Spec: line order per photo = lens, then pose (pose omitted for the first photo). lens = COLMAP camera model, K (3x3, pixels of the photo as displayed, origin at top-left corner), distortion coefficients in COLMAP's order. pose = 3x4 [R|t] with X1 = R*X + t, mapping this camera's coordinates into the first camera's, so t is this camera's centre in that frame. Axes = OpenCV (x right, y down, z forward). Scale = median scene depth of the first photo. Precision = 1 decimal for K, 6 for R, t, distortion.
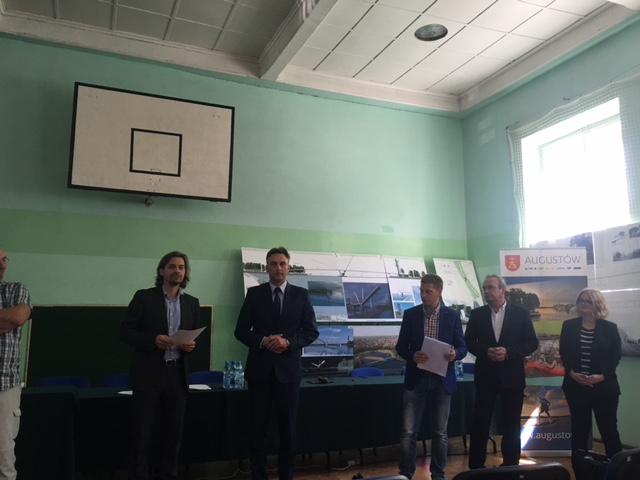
lens RADIAL K [[529.0, 0, 320.0], [0, 529.0, 240.0], [0, 0, 1]] dist [0.019548, 0.002156]
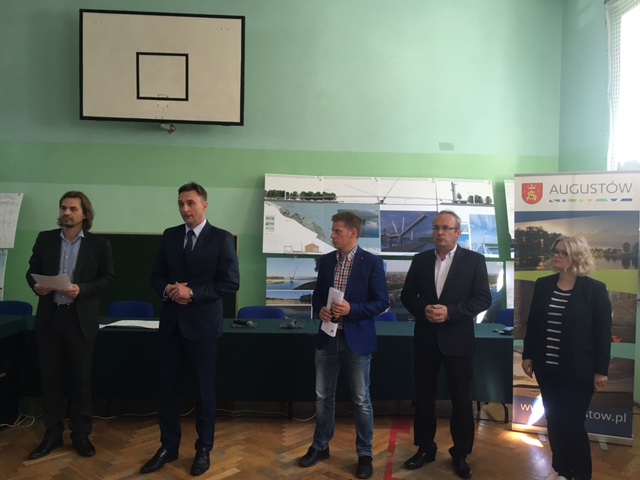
lens RADIAL K [[547.3, 0, 320.0], [0, 547.3, 240.0], [0, 0, 1]] dist [0.092682, -0.148288]
pose [[0.940178, 0.025258, -0.339745, 0.298367], [0.030484, 0.987010, 0.157737, -0.022038], [0.339316, -0.158658, 0.927196, 0.121448]]
